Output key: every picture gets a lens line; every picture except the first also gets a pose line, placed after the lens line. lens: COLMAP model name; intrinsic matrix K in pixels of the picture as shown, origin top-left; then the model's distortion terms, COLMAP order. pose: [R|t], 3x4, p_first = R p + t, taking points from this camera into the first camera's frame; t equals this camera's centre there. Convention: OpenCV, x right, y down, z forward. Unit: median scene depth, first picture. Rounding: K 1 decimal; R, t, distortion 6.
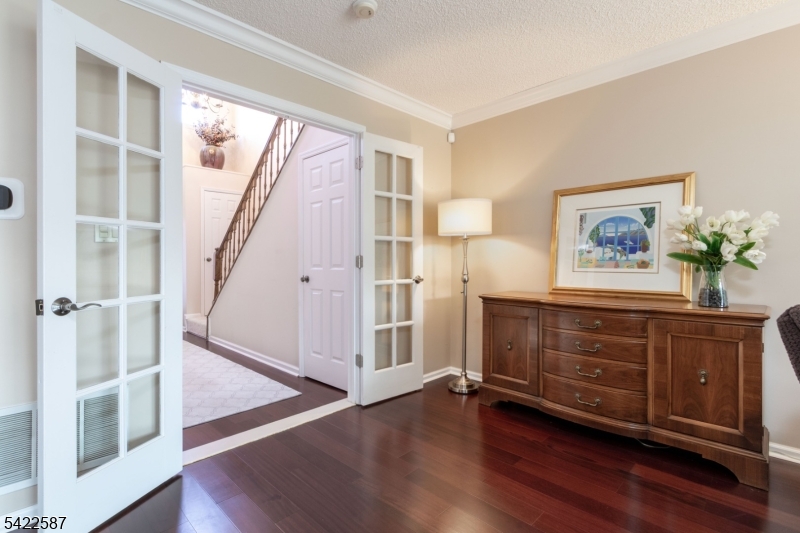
lens RADIAL K [[379.3, 0, 399.6], [0, 379.3, 267.8], [0, 0, 1]] dist [0.016524, -0.002800]
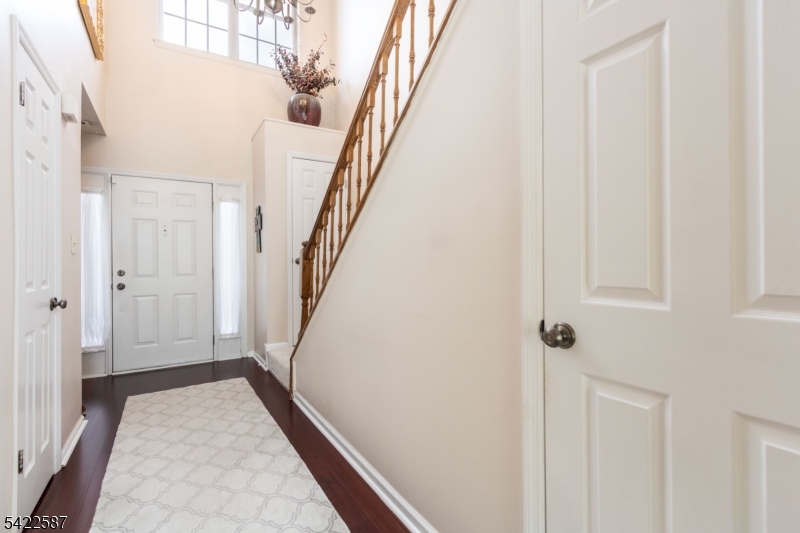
lens RADIAL K [[379.3, 0, 399.9], [0, 379.3, 262.8], [0, 0, 1]] dist [0.016524, -0.002800]
pose [[0.969828, -0.003591, -0.243763, -0.200836], [0.001757, 0.999968, -0.007744, -0.015684], [0.243783, 0.007083, 0.969804, 0.478981]]
